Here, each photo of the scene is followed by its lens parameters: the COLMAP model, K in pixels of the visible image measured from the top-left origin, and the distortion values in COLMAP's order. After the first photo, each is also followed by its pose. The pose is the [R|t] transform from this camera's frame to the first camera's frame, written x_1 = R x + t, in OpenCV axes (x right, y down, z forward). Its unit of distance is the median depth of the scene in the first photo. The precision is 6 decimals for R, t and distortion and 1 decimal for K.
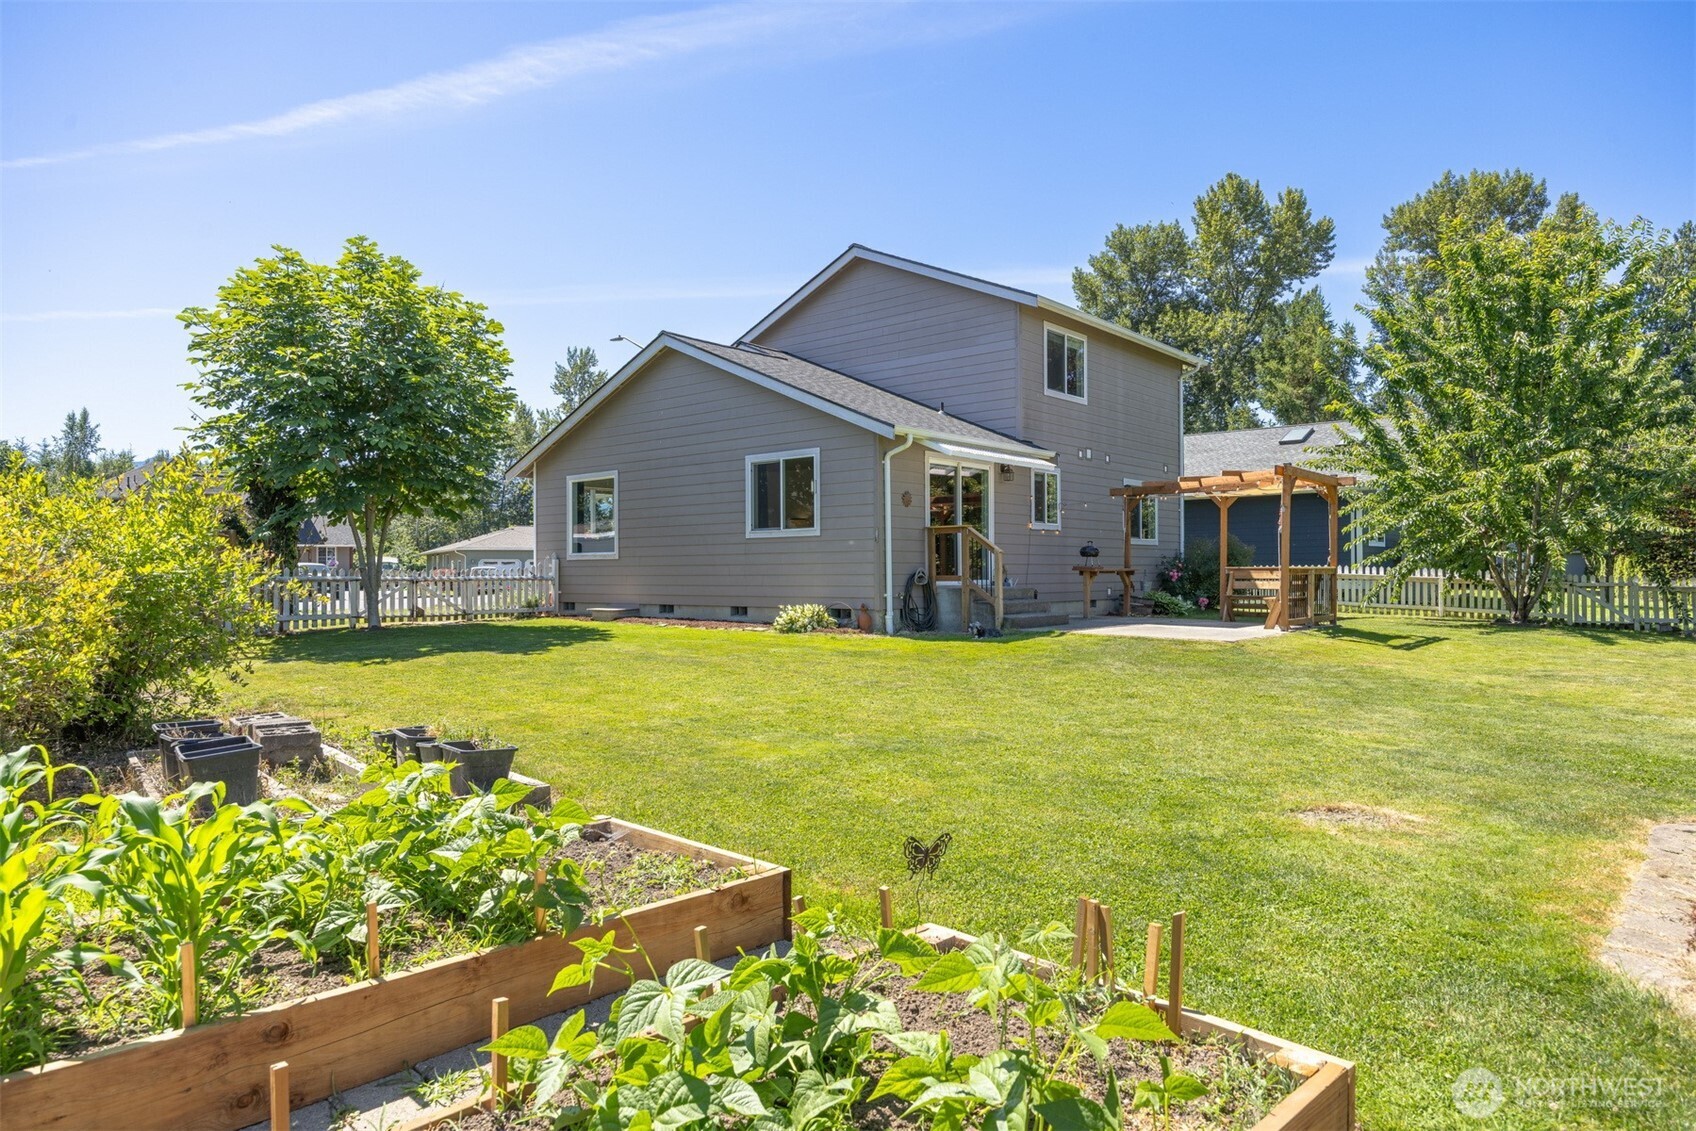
lens RADIAL K [[1027.3, 0, 857.1], [0, 1027.3, 561.8], [0, 0, 1]] dist [-0.007331, 0.000319]
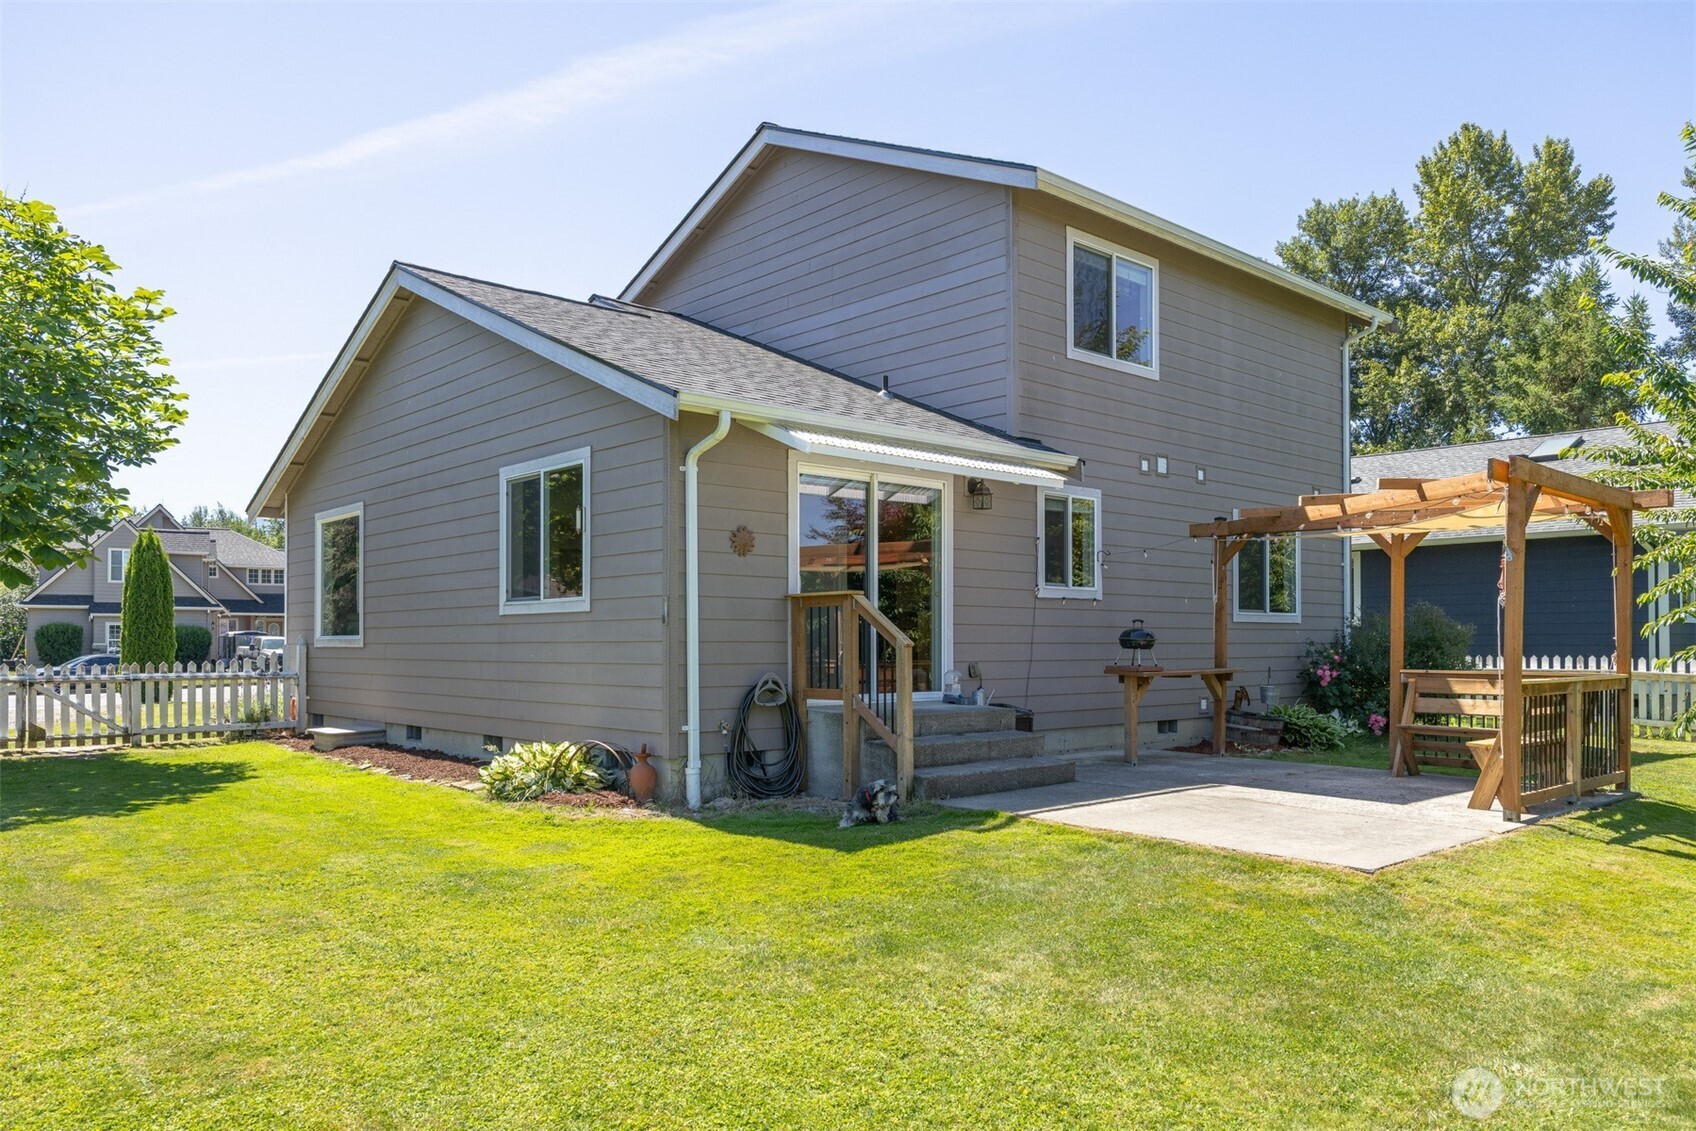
lens RADIAL K [[1199.0, 0, 856.8], [0, 1199.0, 626.4], [0, 0, 1]] dist [-0.004154, -0.000556]
pose [[0.991872, 0.001948, -0.127224, 0.149144], [-0.002512, 0.999988, -0.004267, -0.012740], [0.127214, 0.004552, 0.991865, 0.331043]]
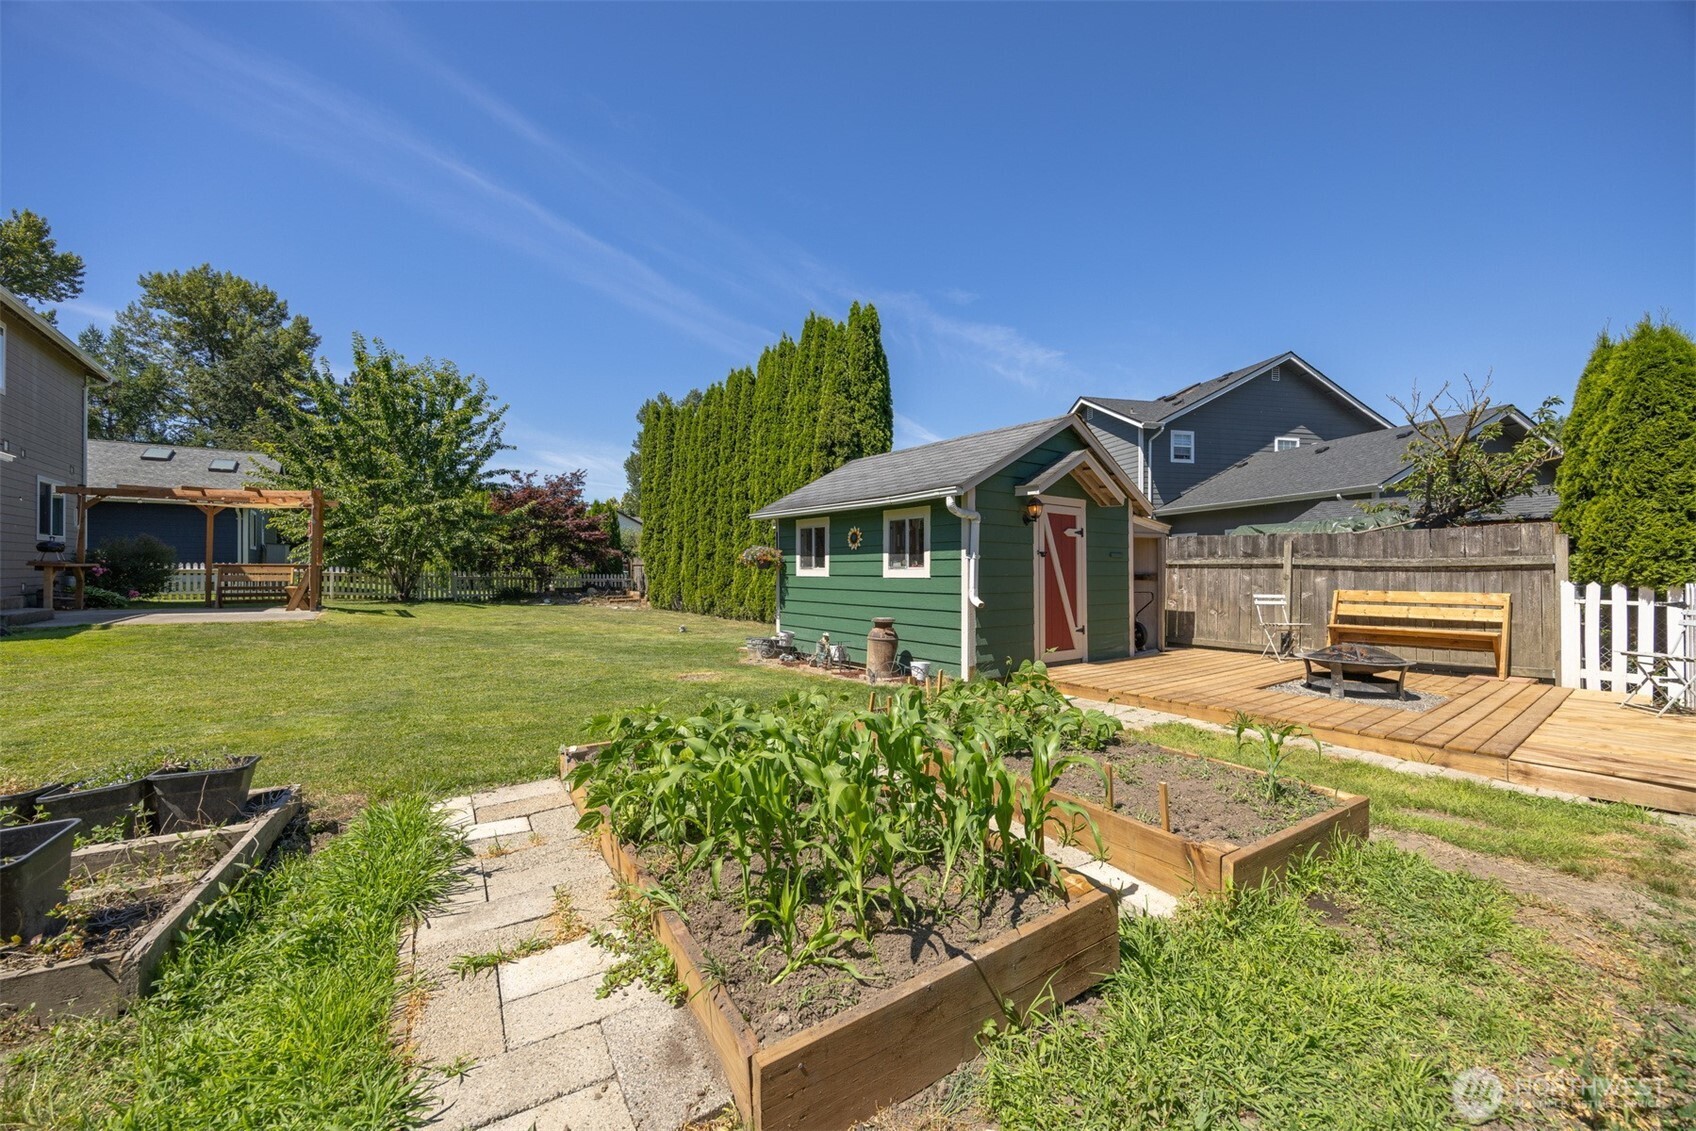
lens RADIAL K [[645.9, 0, 837.6], [0, 645.9, 566.5], [0, 0, 1]] dist [0.000447, -0.000095]
pose [[0.225536, 0.006111, 0.974216, -0.201674], [-0.010833, 0.999934, -0.003765, 0.003181], [-0.974175, -0.009705, 0.225587, 0.097939]]
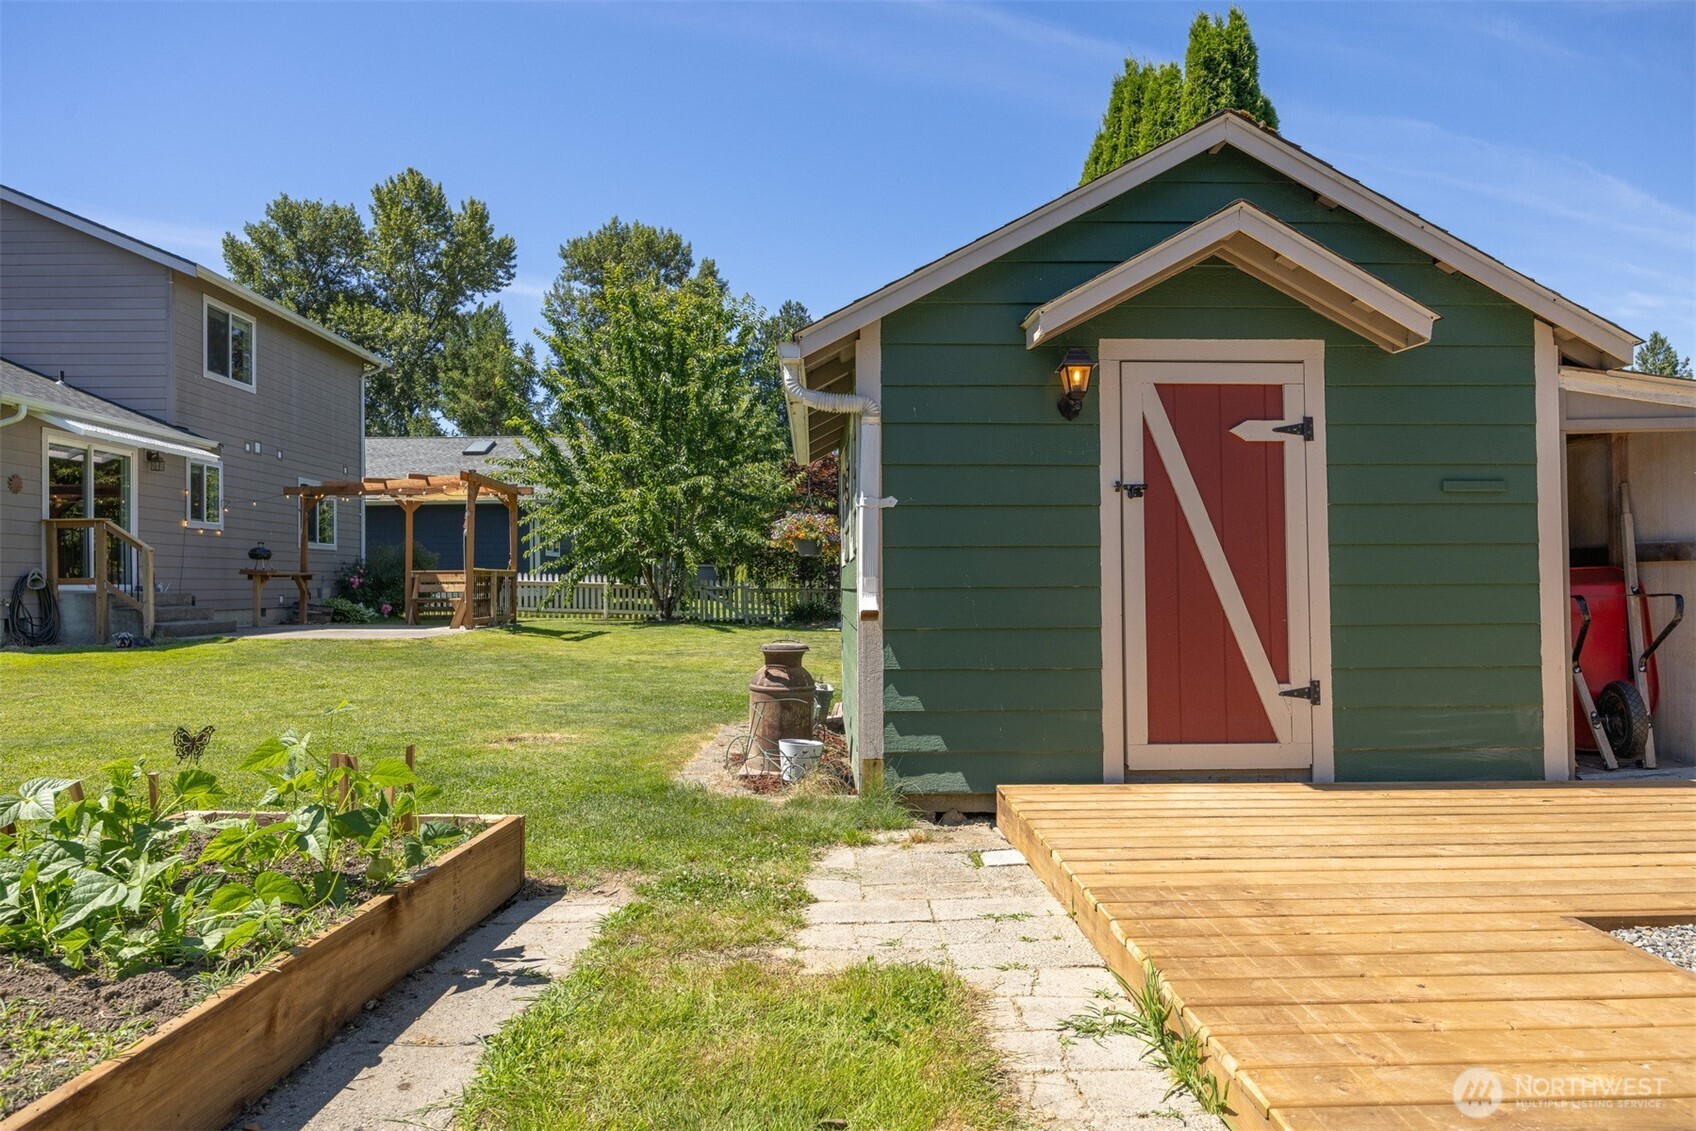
lens RADIAL K [[1080.2, 0, 856.1], [0, 1080.2, 567.0], [0, 0, 1]] dist [-0.004814, -0.000570]
pose [[0.737524, 0.004842, 0.675303, -0.029258], [0.002967, 0.999941, -0.010410, 0.012544], [-0.675314, 0.009682, 0.737467, -0.063883]]
